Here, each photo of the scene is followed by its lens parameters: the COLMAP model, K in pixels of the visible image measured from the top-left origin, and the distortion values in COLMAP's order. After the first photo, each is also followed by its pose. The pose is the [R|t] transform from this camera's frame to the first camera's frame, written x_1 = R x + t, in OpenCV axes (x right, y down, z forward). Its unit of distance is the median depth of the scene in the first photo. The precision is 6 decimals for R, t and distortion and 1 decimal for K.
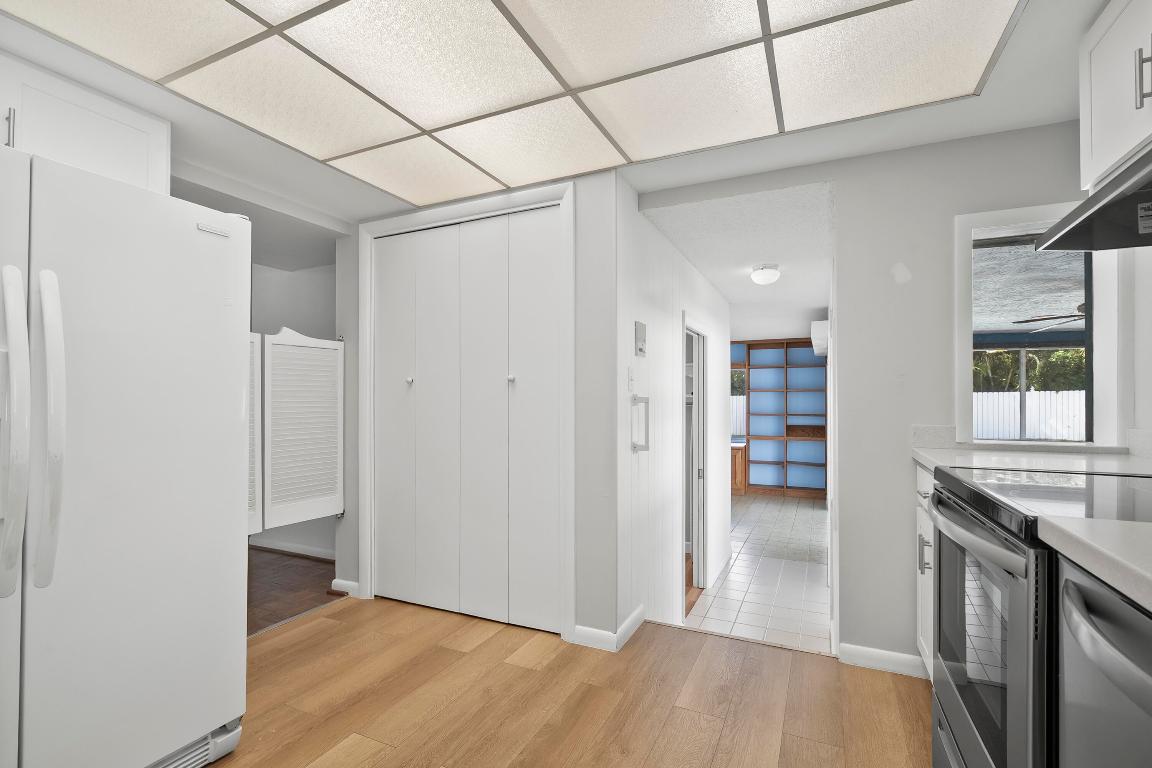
lens RADIAL K [[524.4, 0, 577.1], [0, 524.4, 394.7], [0, 0, 1]] dist [0.000265, 0.000203]
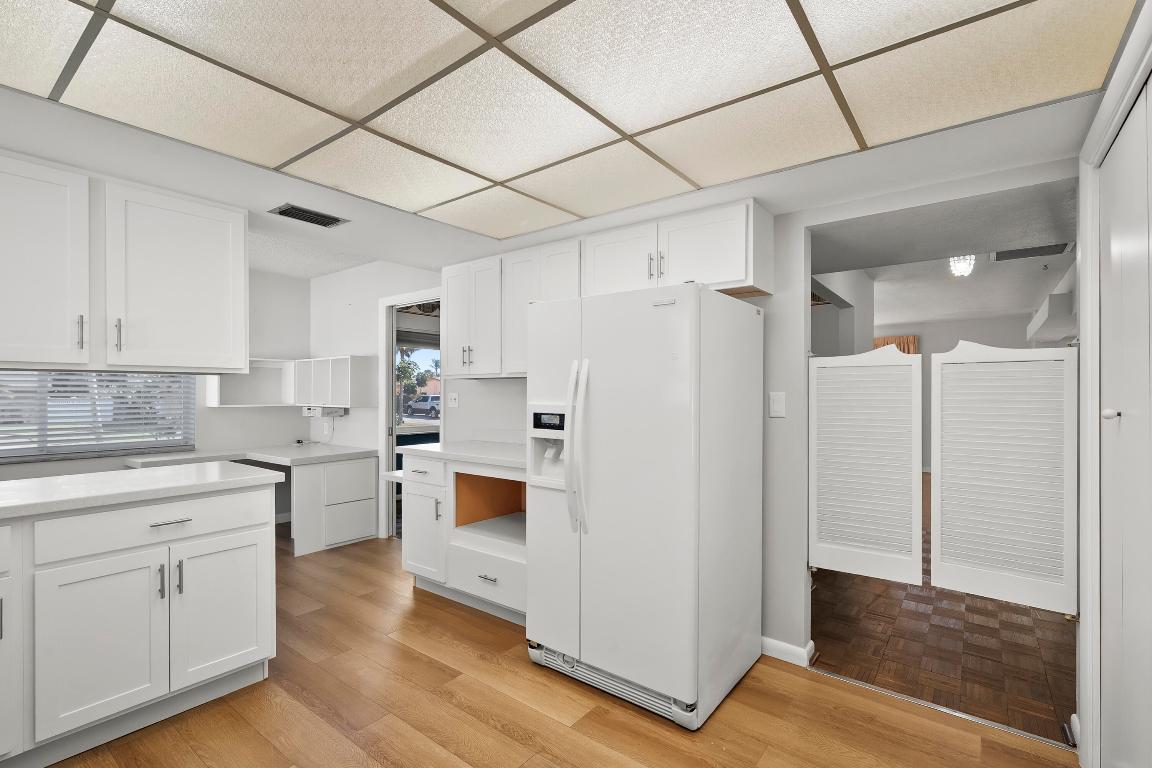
lens RADIAL K [[524.4, 0, 577.1], [0, 524.4, 394.7], [0, 0, 1]] dist [0.000265, 0.000203]
pose [[-0.216960, 0.002213, -0.976178, 0.404008], [0.004937, 0.999987, 0.001169, -0.061592], [0.976168, -0.004566, -0.216968, 0.726382]]
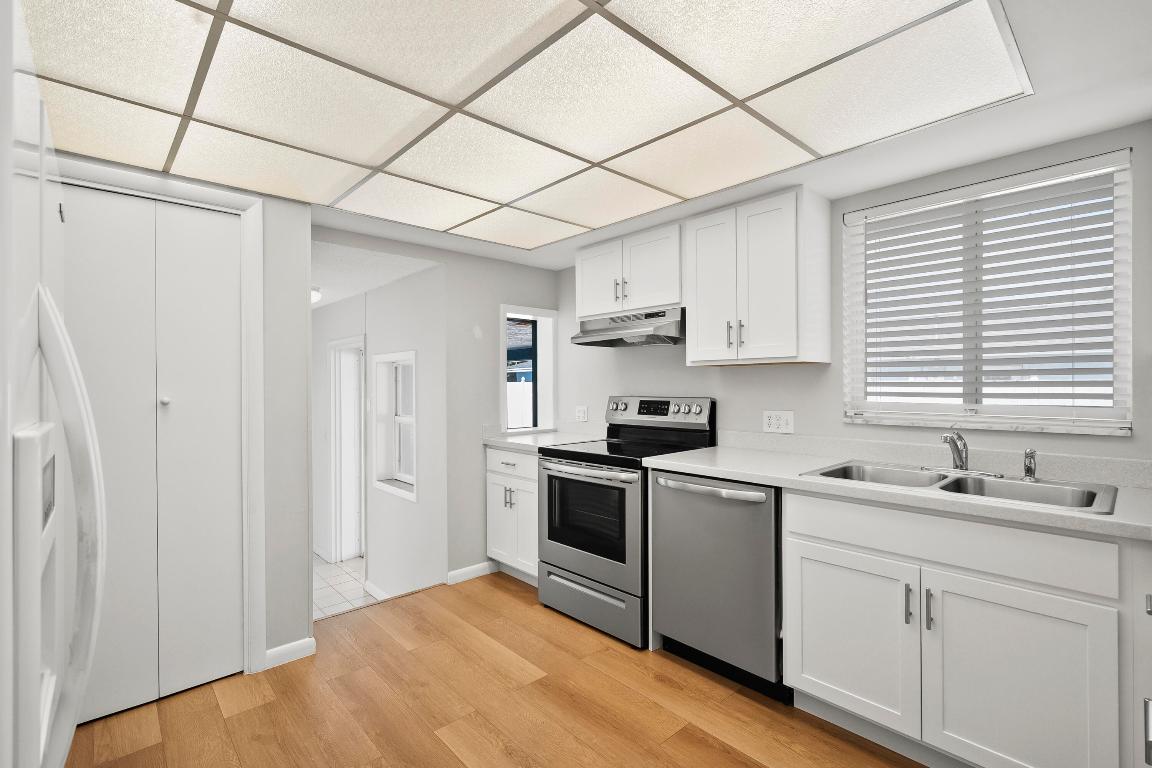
lens RADIAL K [[519.0, 0, 576.0], [0, 519.0, 384.0], [0, 0, 1]] dist [0.000351, 0.000363]
pose [[0.378029, -0.001827, 0.925792, -0.664647], [-0.002103, 0.999994, 0.002832, -0.064634], [-0.925791, -0.003018, 0.378023, 0.090758]]
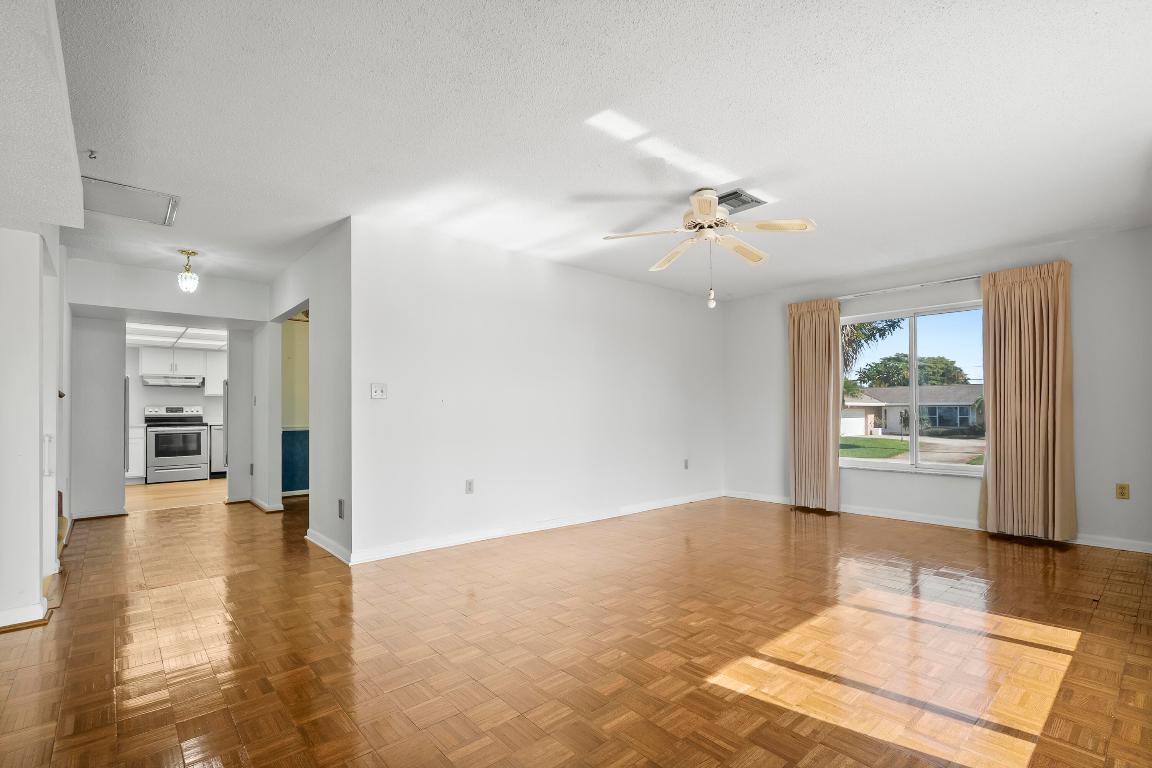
lens RADIAL K [[524.4, 0, 577.1], [0, 524.4, 394.7], [0, 0, 1]] dist [0.000265, 0.000203]
pose [[-0.919165, 0.007090, 0.393809, -3.439142], [0.000606, 0.999862, -0.016585, -0.044830], [-0.393873, -0.015006, -0.919043, 2.719022]]
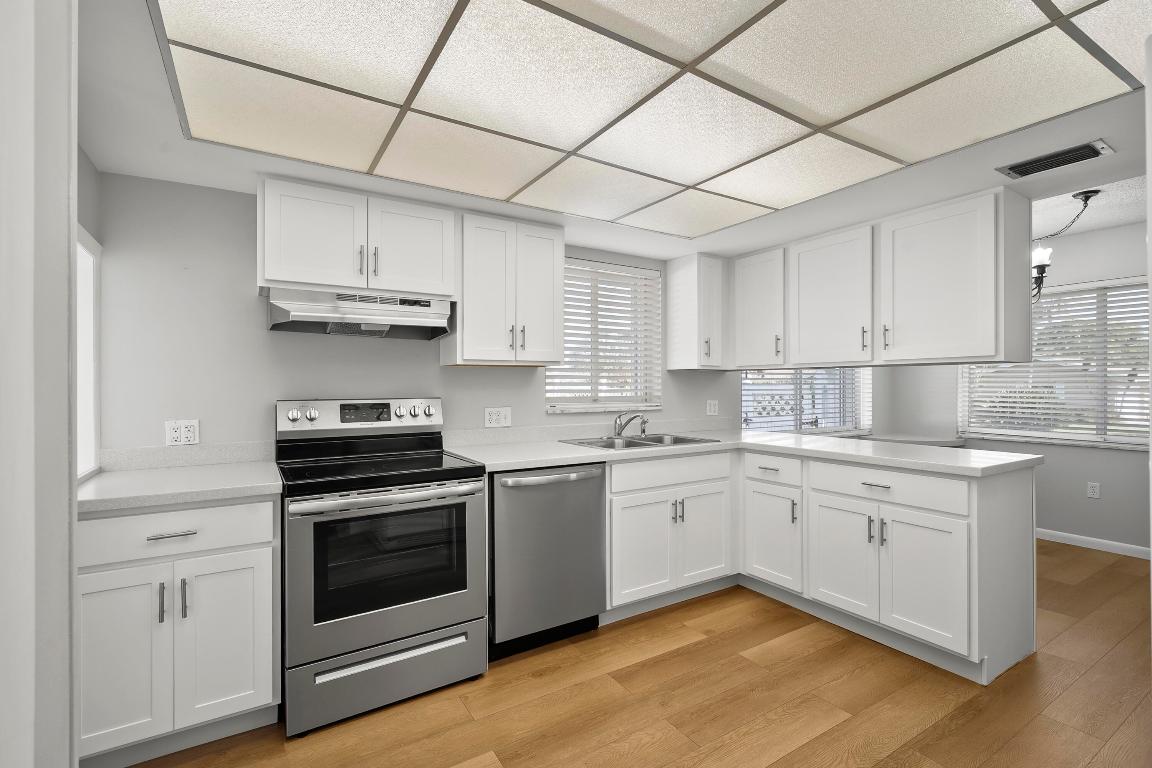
lens RADIAL K [[519.0, 0, 576.0], [0, 519.0, 384.0], [0, 0, 1]] dist [0.000351, 0.000363]
pose [[-0.838645, 0.001643, 0.544677, -0.303357], [-0.003186, 0.999964, -0.007921, -0.051936], [-0.544670, -0.008378, -0.838609, 1.089997]]
